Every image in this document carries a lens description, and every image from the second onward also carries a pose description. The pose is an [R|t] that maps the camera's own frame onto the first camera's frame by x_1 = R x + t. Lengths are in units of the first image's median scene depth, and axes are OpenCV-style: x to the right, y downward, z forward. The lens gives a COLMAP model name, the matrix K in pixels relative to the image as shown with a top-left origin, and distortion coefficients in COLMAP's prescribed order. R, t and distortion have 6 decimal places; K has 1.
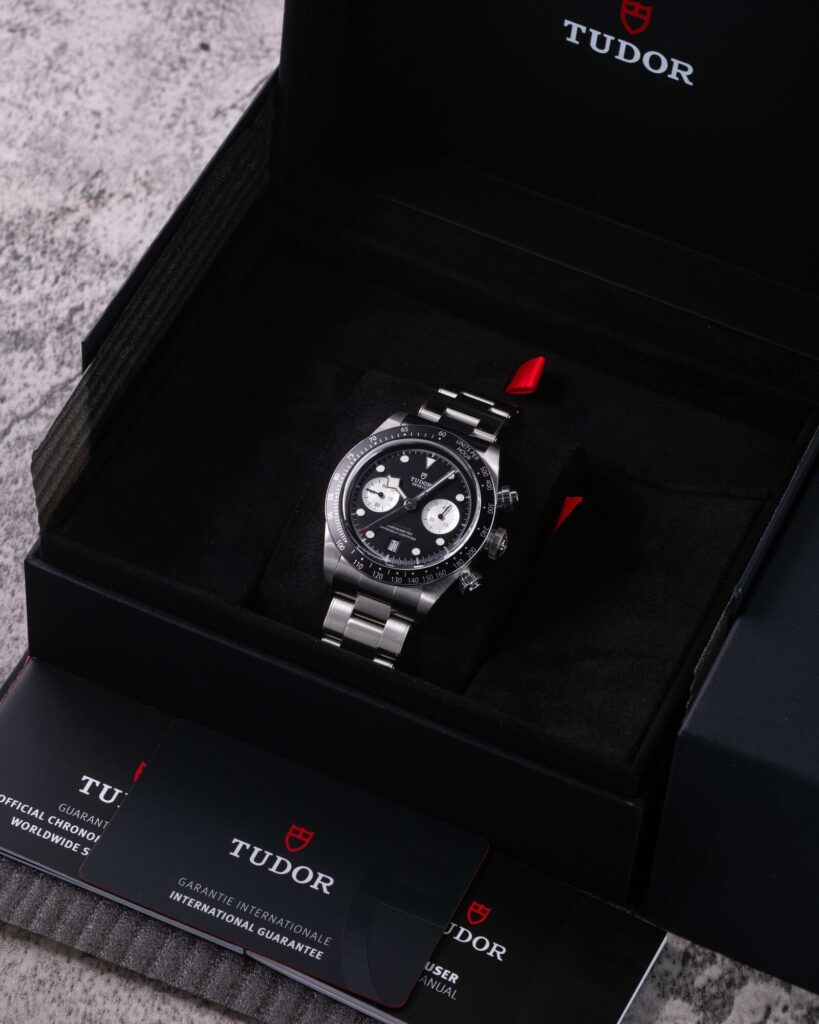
lens RADIAL K [[3994.7, 0, 409.5], [0, 3994.7, 512.0], [0, 0, 1]] dist [1.052606, -27.014655]
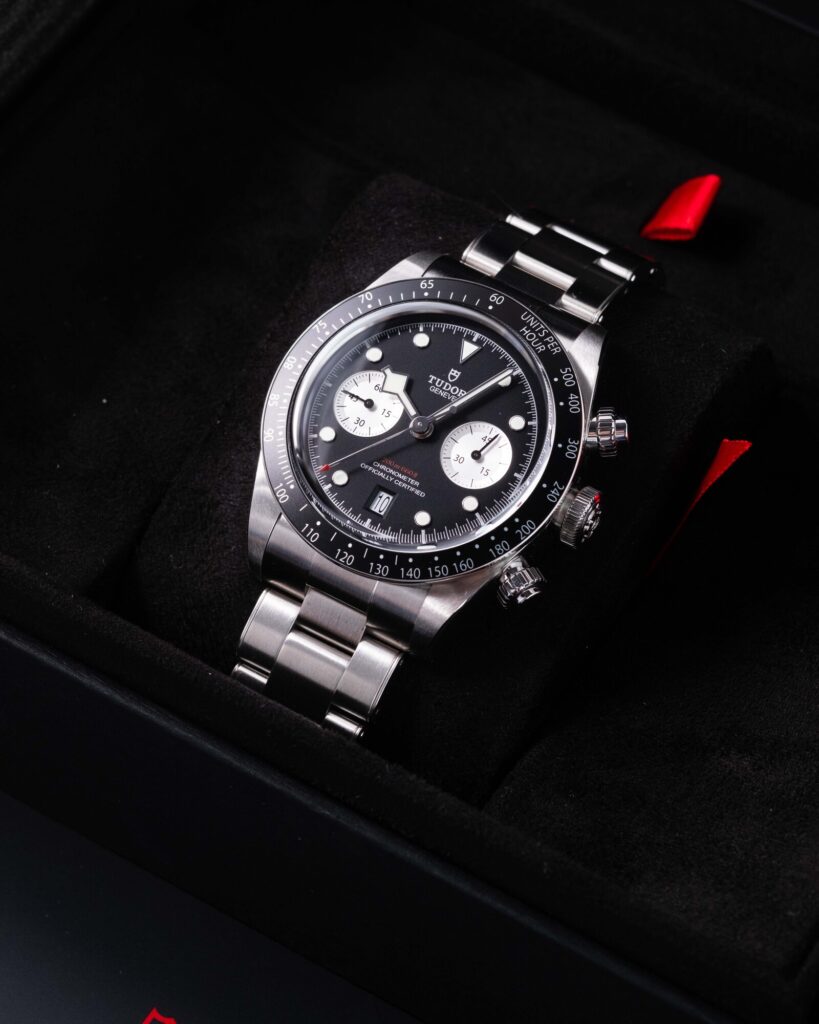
lens RADIAL K [[3994.7, 0, 409.5], [0, 3994.7, 512.0], [0, 0, 1]] dist [1.052606, -27.014655]
pose [[0.993491, 0.088632, -0.071551, 0.037187], [-0.086603, 0.995761, 0.030984, -0.006949], [0.073994, -0.024585, 0.996956, 0.475349]]
